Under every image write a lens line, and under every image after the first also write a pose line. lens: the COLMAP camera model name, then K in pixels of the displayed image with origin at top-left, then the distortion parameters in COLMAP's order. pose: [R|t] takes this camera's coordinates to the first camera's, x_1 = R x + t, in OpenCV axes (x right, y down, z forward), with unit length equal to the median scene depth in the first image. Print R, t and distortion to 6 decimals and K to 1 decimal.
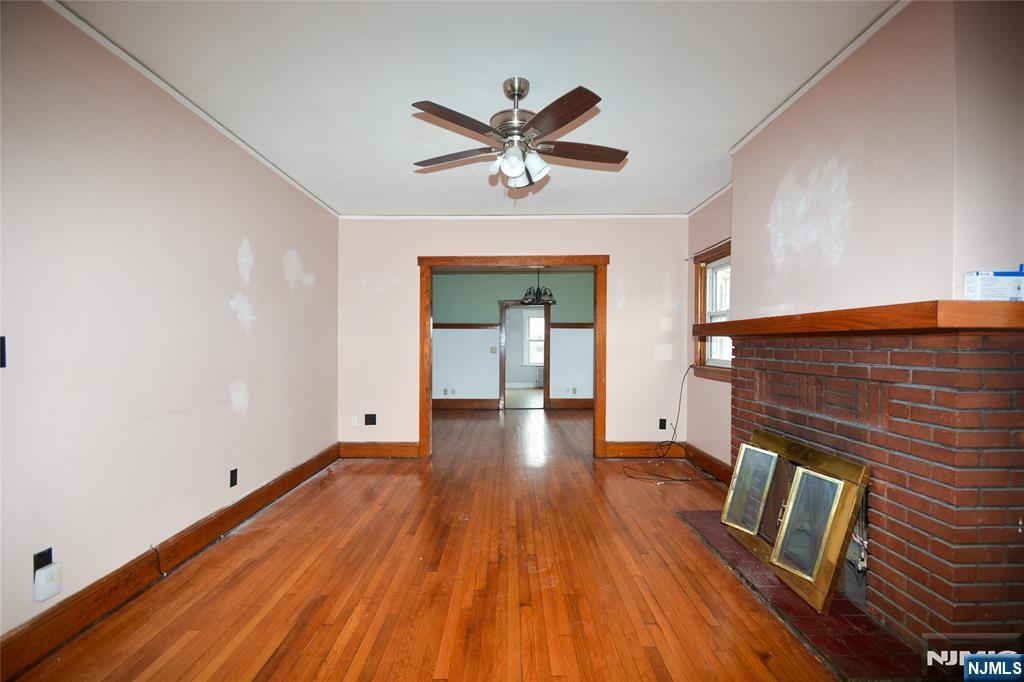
lens RADIAL K [[442.2, 0, 511.9], [0, 442.2, 343.7], [0, 0, 1]] dist [-0.000220, -0.000009]
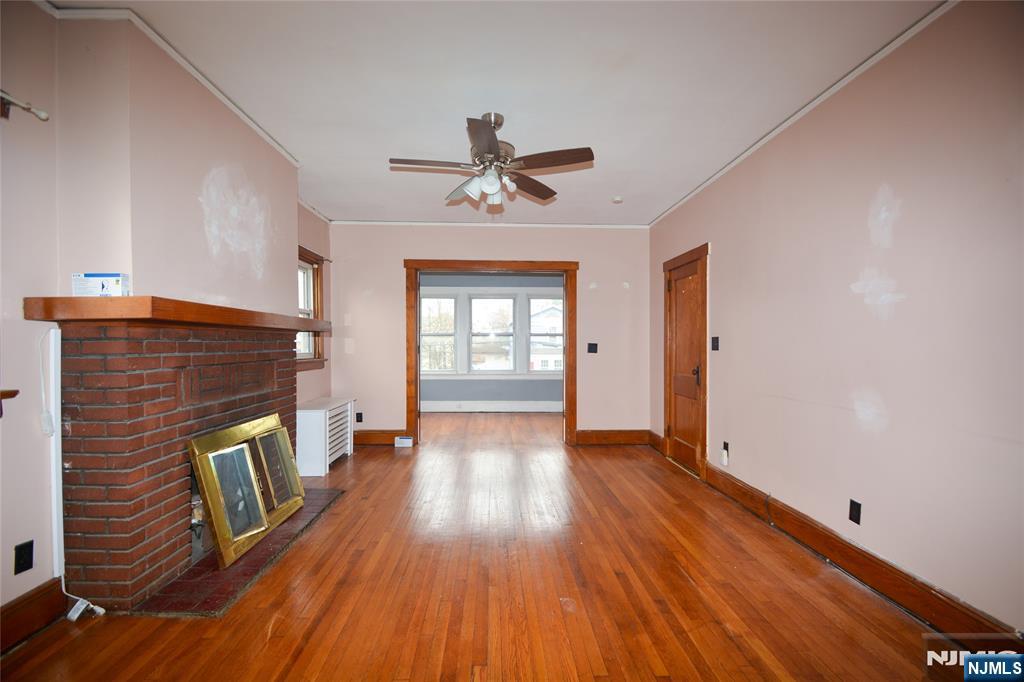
lens RADIAL K [[463.1, 0, 512.3], [0, 463.1, 341.6], [0, 0, 1]] dist [0.000875, -0.003883]
pose [[-0.999226, -0.005108, -0.039007, 0.002877], [-0.004976, 0.999982, -0.003475, 0.012482], [0.039024, -0.003278, -0.999233, 1.922943]]
